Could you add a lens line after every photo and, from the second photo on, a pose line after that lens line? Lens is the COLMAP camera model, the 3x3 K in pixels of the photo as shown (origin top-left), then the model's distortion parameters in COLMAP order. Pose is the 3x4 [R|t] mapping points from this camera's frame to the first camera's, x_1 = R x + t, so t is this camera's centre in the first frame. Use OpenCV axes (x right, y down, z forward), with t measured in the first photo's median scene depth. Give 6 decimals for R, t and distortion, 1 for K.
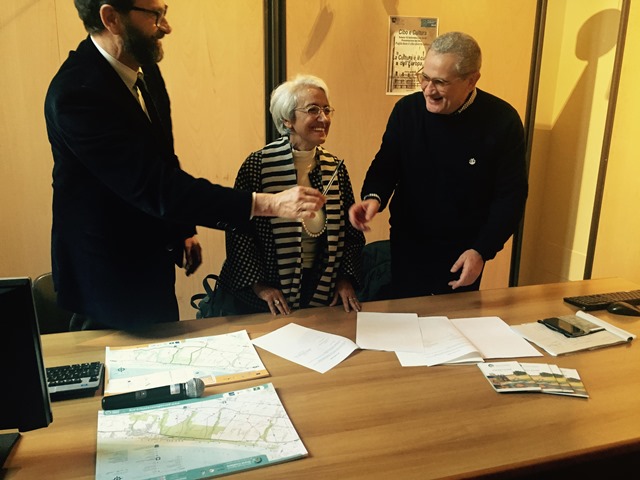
lens RADIAL K [[534.4, 0, 321.1], [0, 534.4, 238.1], [0, 0, 1]] dist [0.049187, -0.071784]
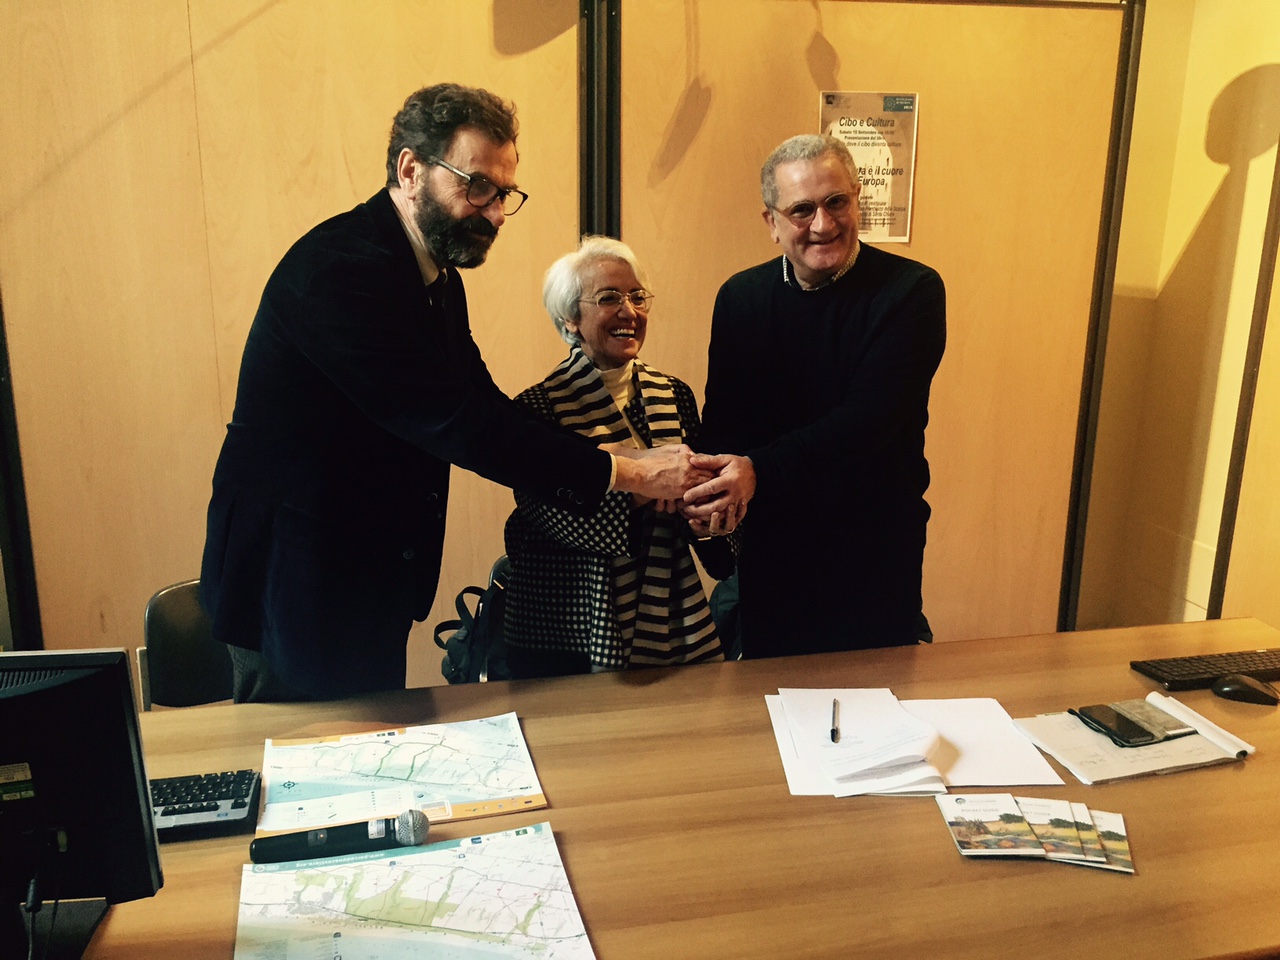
lens RADIAL K [[1068.7, 0, 640.0], [0, 1068.7, 474.2], [0, 0, 1]] dist [0.049187, -0.071784]
pose [[0.997253, 0.015913, -0.072341, 0.062018], [-0.016050, 0.999870, -0.001305, -0.073635], [0.072311, 0.002463, 0.997379, -0.085461]]
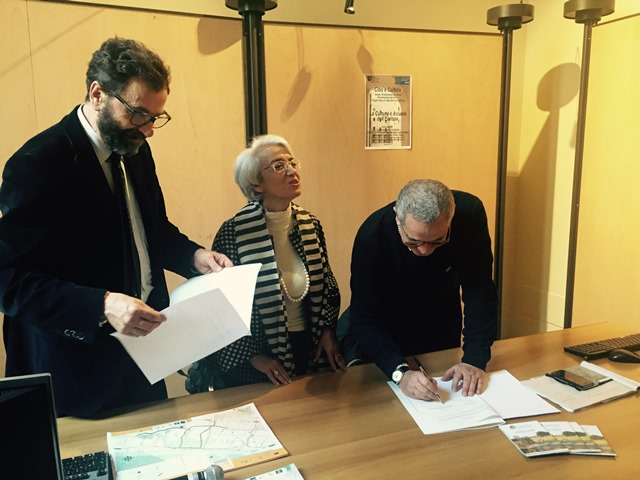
lens RADIAL K [[534.4, 0, 322.6], [0, 534.4, 237.7], [0, 0, 1]] dist [0.049187, -0.071784]
pose [[0.996494, -0.038799, 0.074125, -0.078341], [0.044965, 0.995499, -0.083421, -0.035759], [-0.070555, 0.086462, 0.993754, 0.017884]]
